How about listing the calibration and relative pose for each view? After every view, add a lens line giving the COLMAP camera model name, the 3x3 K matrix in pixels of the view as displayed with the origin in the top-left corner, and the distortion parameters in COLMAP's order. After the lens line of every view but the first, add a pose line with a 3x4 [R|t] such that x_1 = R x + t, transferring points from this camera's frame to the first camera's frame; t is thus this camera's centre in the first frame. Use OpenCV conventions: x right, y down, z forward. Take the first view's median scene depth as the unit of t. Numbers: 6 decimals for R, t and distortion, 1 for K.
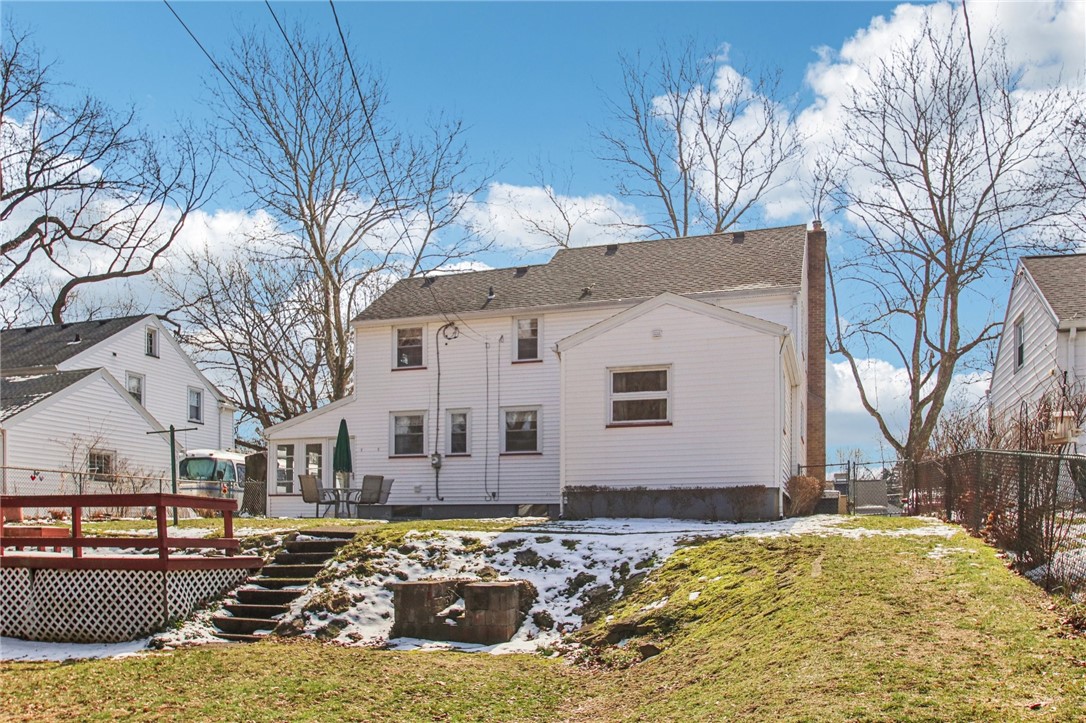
lens RADIAL K [[863.4, 0, 543.0], [0, 863.4, 361.5], [0, 0, 1]] dist [-0.101658, 0.120974]
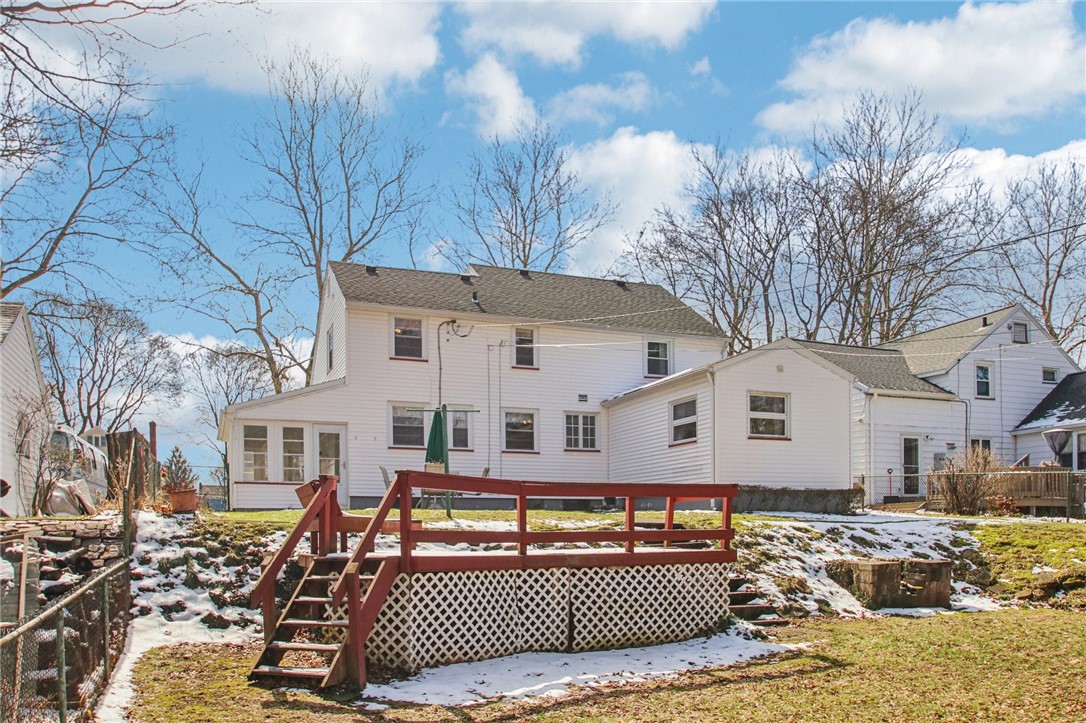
lens RADIAL K [[791.1, 0, 543.0], [0, 791.1, 361.5], [0, 0, 1]] dist [0.032786, -0.000372]
pose [[0.758009, 0.124804, 0.640192, -0.918661], [-0.115388, 0.991701, -0.056707, 0.066090], [-0.641956, -0.030886, 0.766119, 0.314837]]
